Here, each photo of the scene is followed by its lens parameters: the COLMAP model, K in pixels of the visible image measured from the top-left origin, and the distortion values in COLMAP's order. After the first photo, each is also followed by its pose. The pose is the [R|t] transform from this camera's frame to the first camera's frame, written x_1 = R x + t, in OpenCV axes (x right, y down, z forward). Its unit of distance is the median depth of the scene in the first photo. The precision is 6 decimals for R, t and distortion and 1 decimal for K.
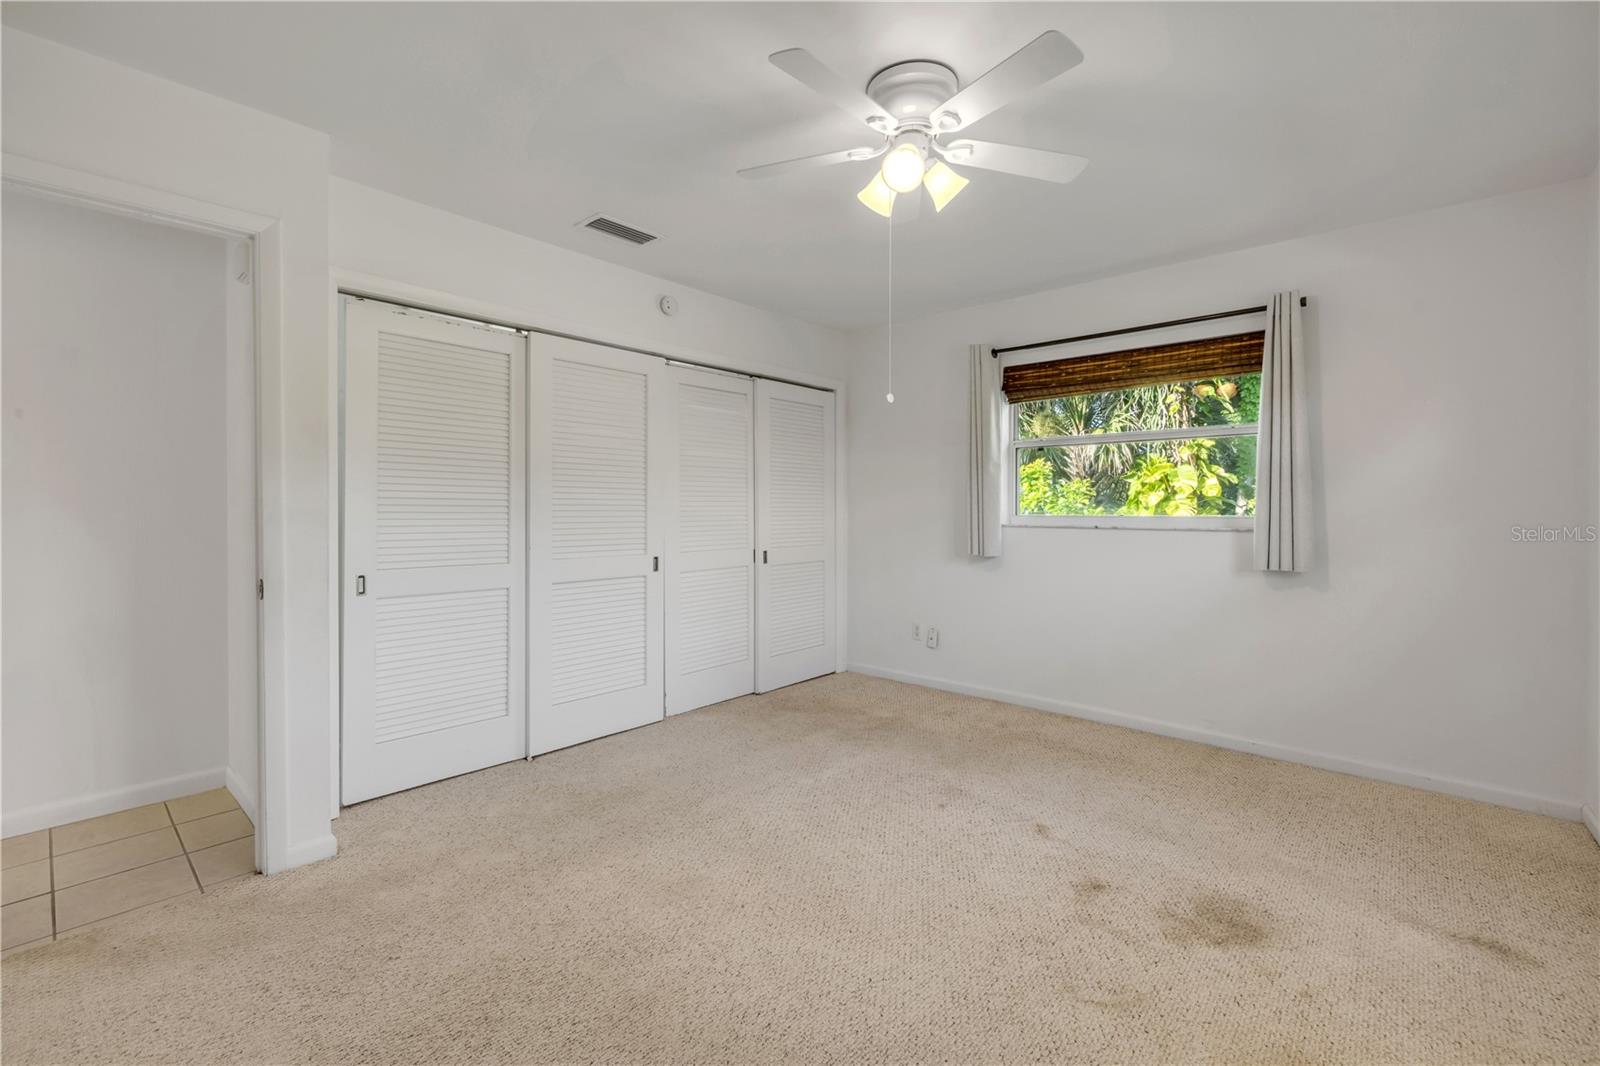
lens RADIAL K [[687.2, 0, 793.7], [0, 687.2, 518.2], [0, 0, 1]] dist [-0.001529, -0.000677]
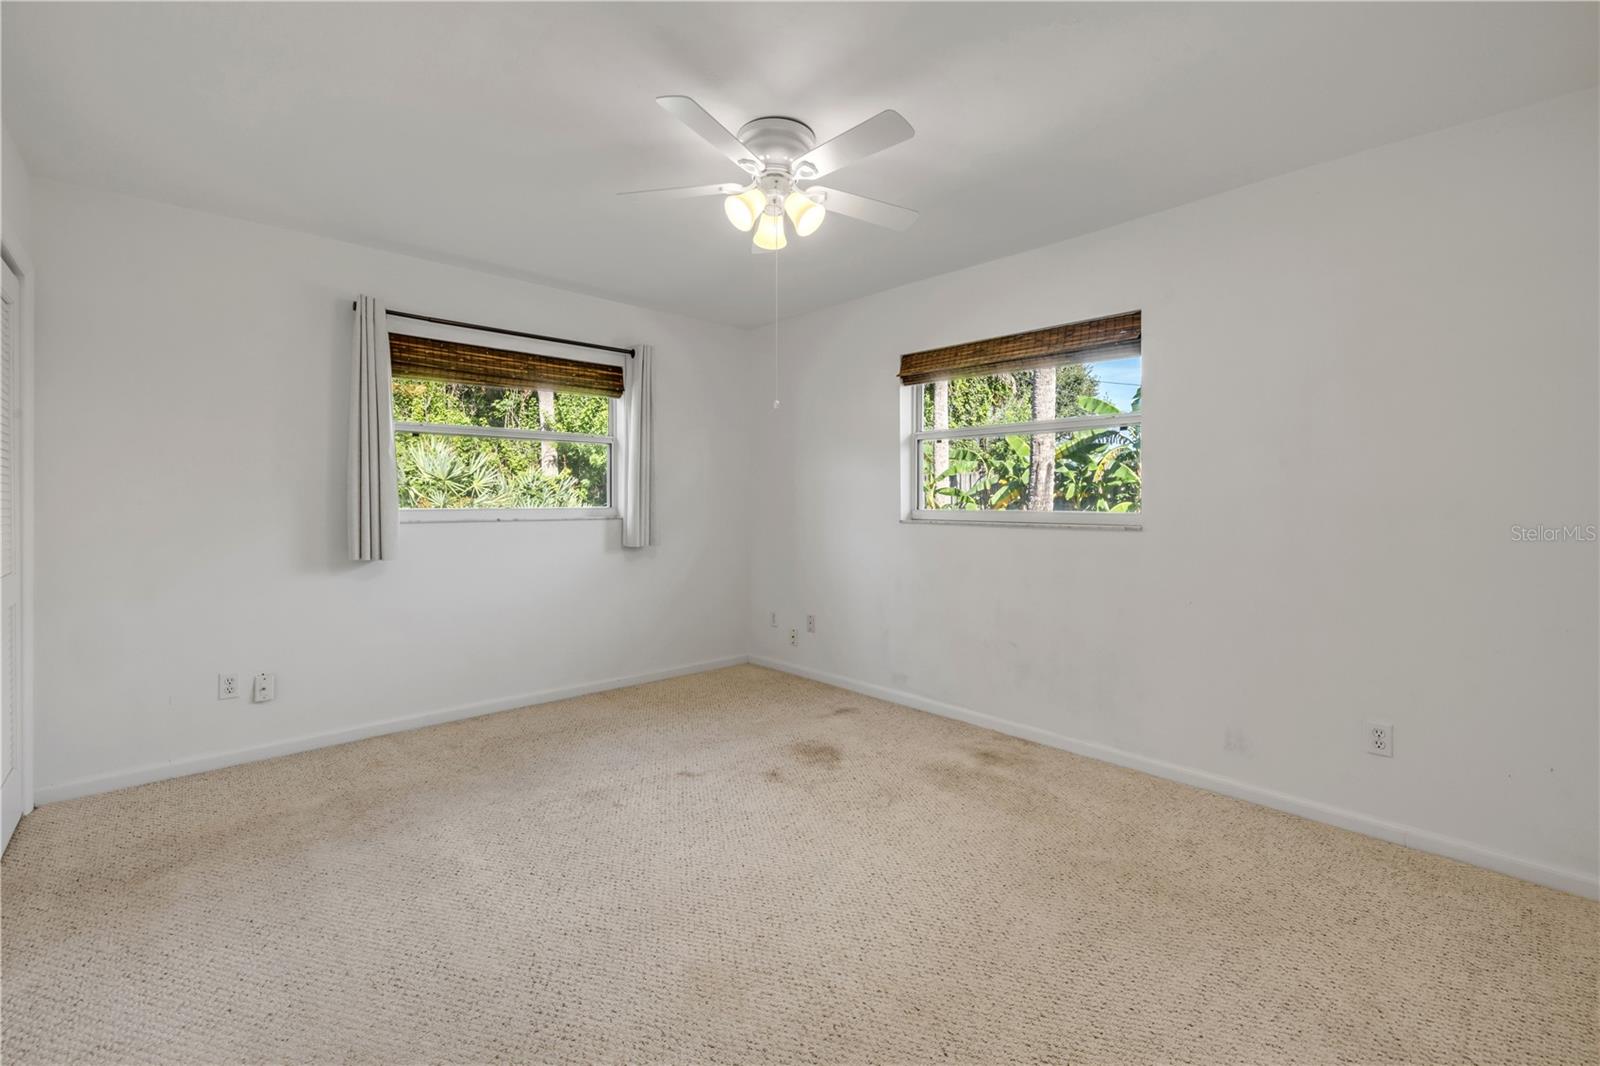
lens RADIAL K [[687.2, 0, 809.5], [0, 687.2, 505.3], [0, 0, 1]] dist [-0.001529, -0.000677]
pose [[0.074836, -0.008551, 0.997159, -0.681712], [0.014399, 0.999868, 0.007494, -0.011545], [-0.997092, 0.013797, 0.074949, 0.597543]]
